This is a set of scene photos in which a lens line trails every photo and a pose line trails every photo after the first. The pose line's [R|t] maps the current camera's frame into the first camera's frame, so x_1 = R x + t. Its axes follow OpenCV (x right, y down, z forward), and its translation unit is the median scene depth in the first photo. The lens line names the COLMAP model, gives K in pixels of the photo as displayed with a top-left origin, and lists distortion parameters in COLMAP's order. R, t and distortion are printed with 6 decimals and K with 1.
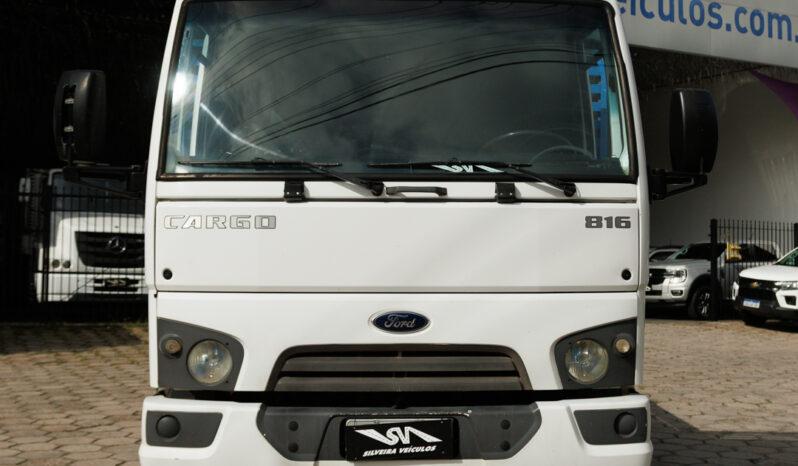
lens RADIAL K [[1047.9, 0, 399.0], [0, 1047.9, 233.0], [0, 0, 1]] dist [0.004684, -0.013617]
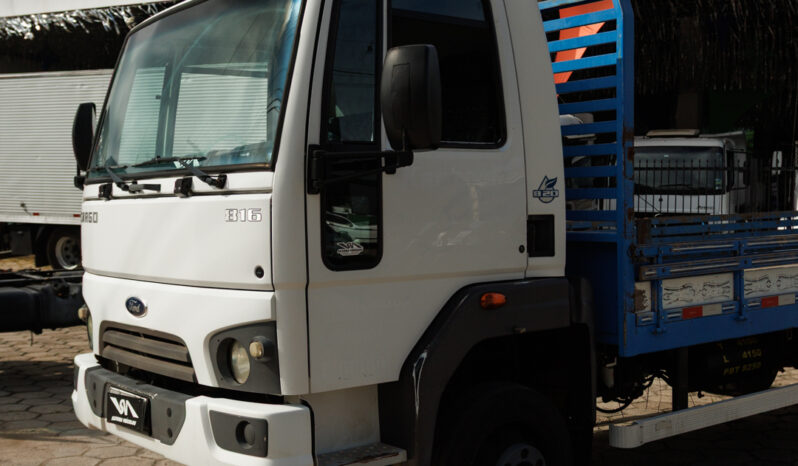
lens RADIAL K [[1047.9, 0, 399.0], [0, 1047.9, 233.0], [0, 0, 1]] dist [0.004684, -0.013617]
pose [[0.556039, 0.007419, -0.831123, 1.072586], [0.017158, 0.999645, 0.020402, -0.010969], [0.830979, -0.025605, 0.555714, 0.610836]]
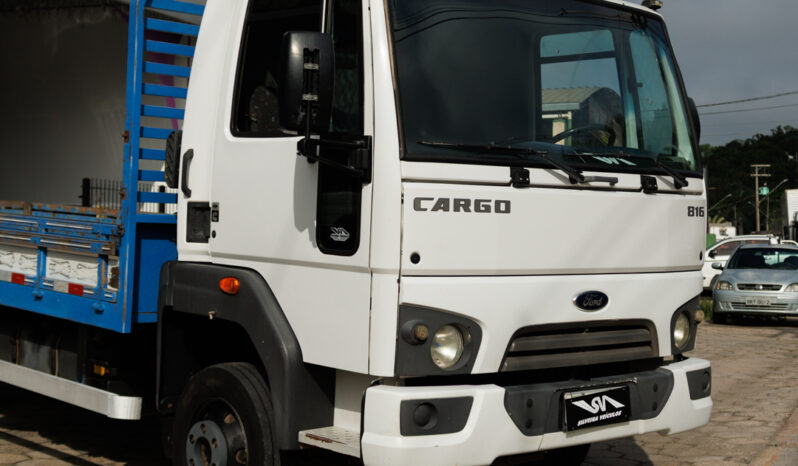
lens RADIAL K [[1235.9, 0, 399.0], [0, 1235.9, 233.0], [0, 0, 1]] dist [0.018128, 0.010309]
pose [[0.782203, 0.006490, 0.622990, -0.949139], [-0.028958, 0.999244, 0.025948, -0.012878], [-0.622351, -0.038337, 0.781799, 0.122535]]
